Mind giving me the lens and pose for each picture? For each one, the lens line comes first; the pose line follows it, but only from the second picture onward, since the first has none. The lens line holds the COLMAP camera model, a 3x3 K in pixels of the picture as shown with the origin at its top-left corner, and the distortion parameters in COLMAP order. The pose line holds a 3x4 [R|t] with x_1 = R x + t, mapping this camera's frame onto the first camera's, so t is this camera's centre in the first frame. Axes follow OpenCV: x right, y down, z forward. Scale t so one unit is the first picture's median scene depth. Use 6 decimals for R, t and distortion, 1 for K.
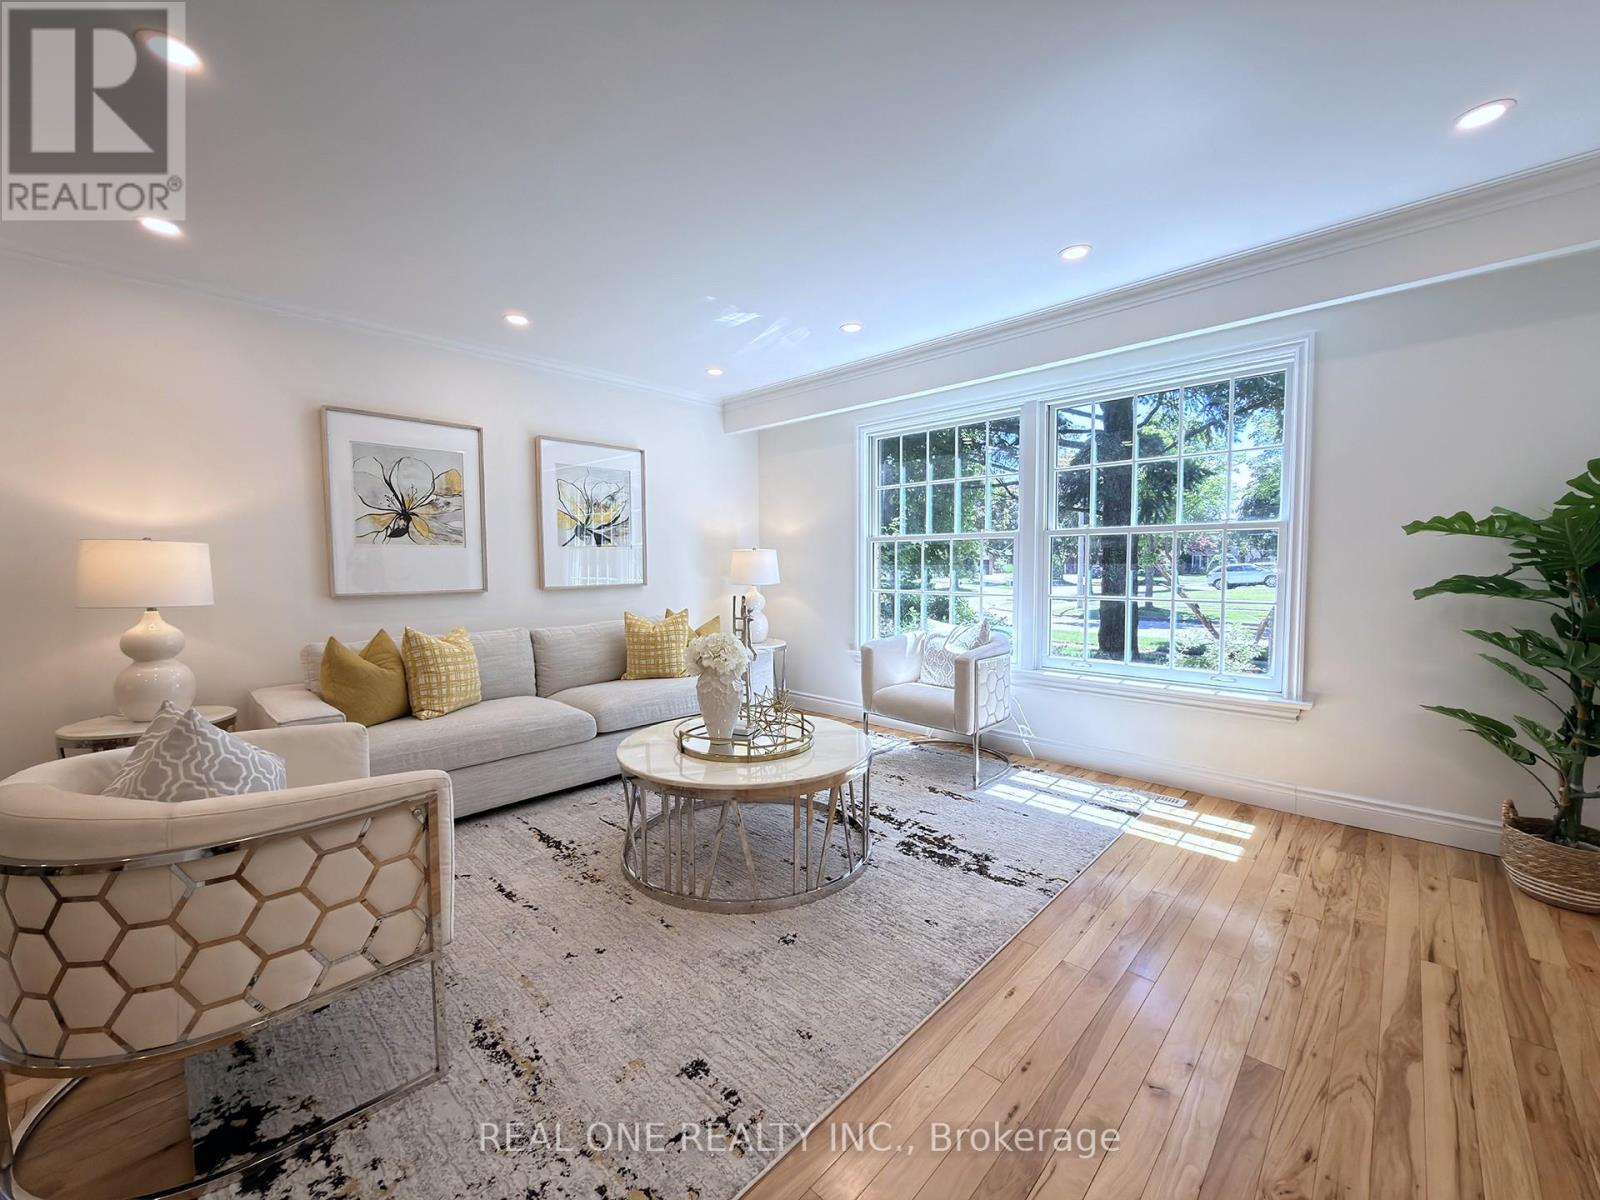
lens RADIAL K [[641.4, 0, 800.0], [0, 641.4, 600.0], [0, 0, 1]] dist [-0.000736, -0.000080]
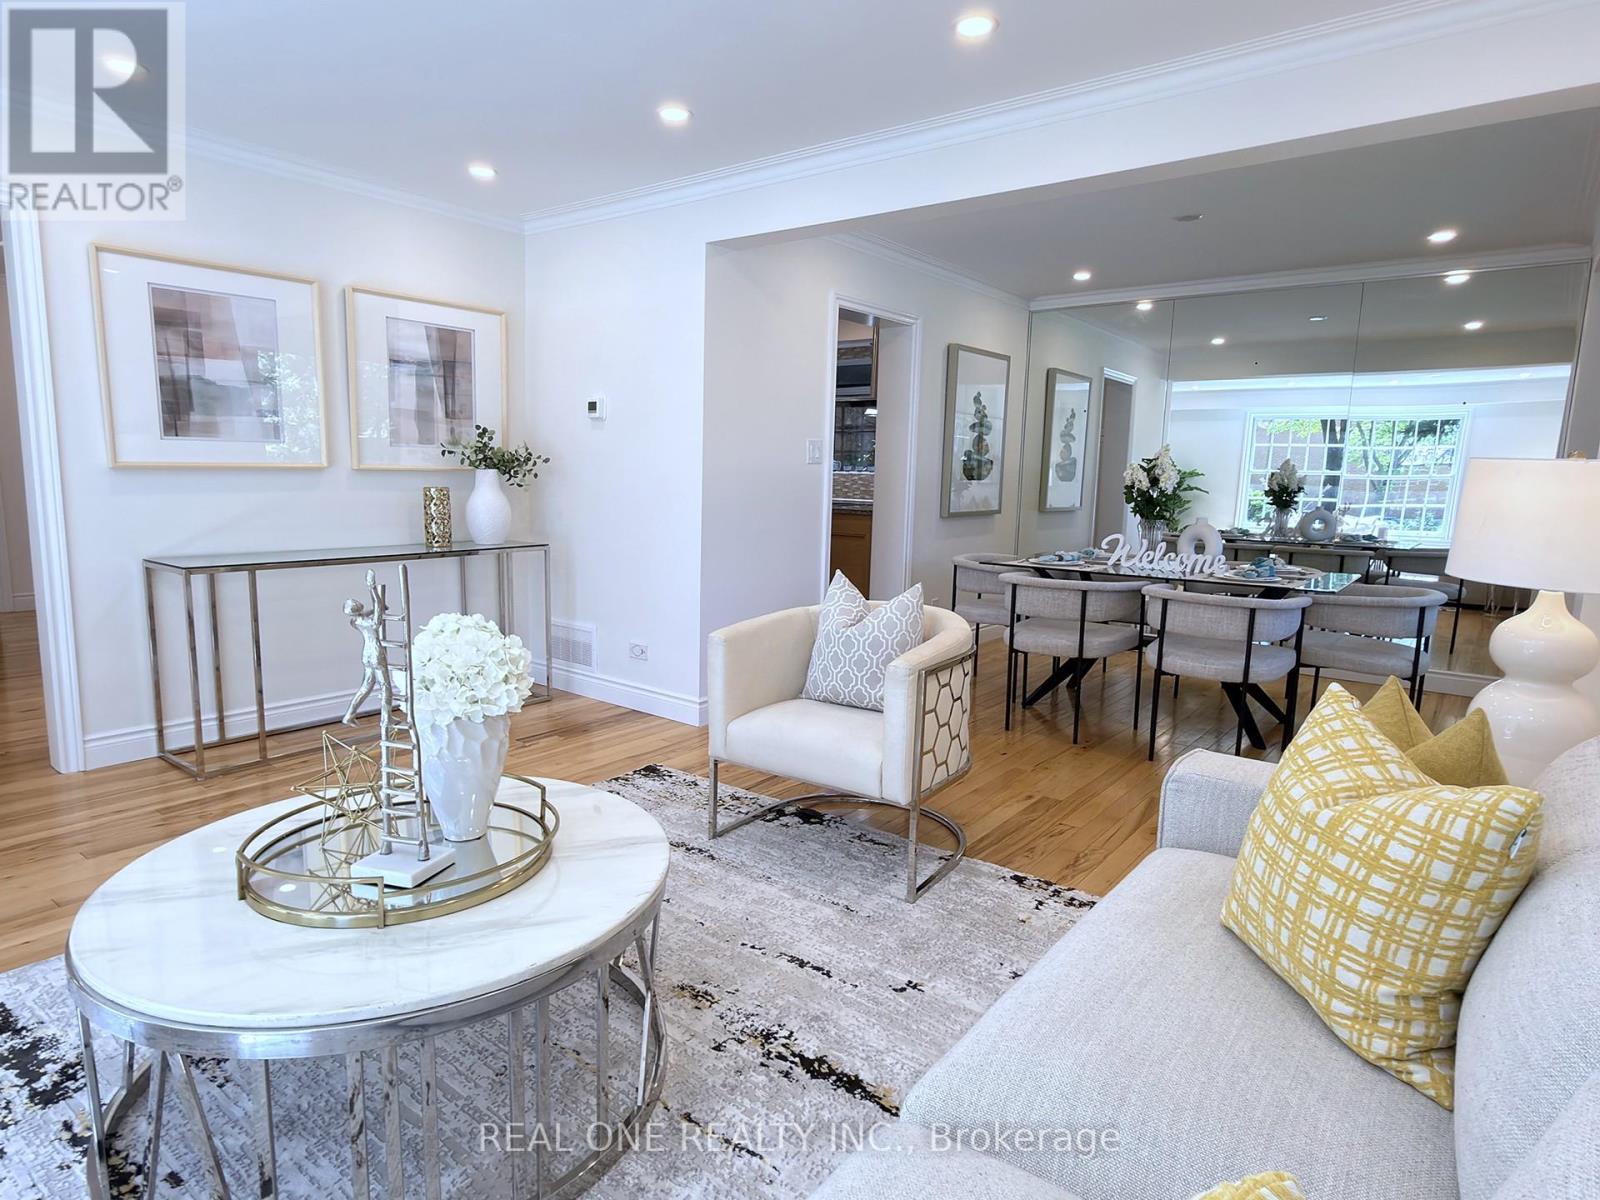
lens RADIAL K [[922.1, 0, 799.1], [0, 922.1, 606.4], [0, 0, 1]] dist [0.001627, -0.000382]
pose [[-0.994294, -0.003462, -0.106620, -0.241387], [-0.026023, 0.977152, 0.210944, -0.093588], [0.103453, 0.212515, -0.971666, 1.328750]]
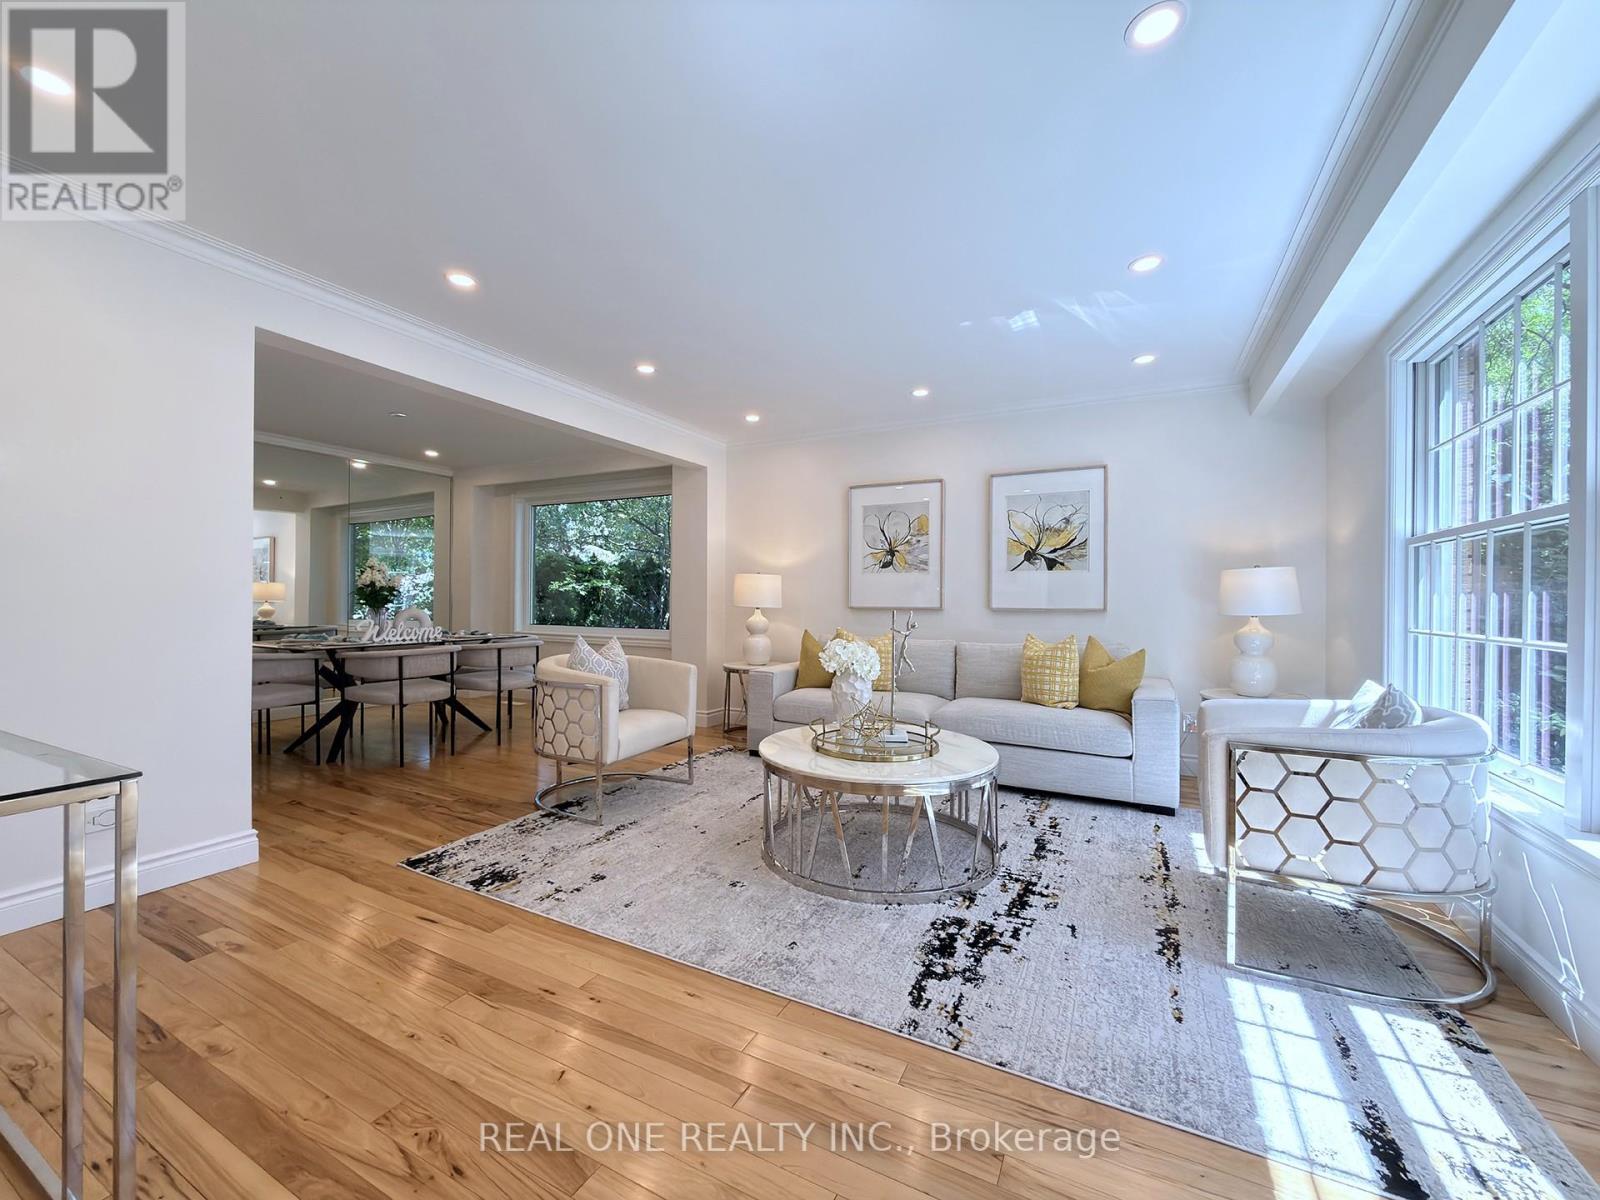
lens RADIAL K [[641.4, 0, 800.0], [0, 641.4, 600.0], [0, 0, 1]] dist [-0.000736, -0.000080]
pose [[0.273790, 0.009420, -0.961743, 0.723014], [-0.066329, 0.997756, -0.009110, -0.002111], [0.959499, 0.066286, 0.273801, 0.459646]]
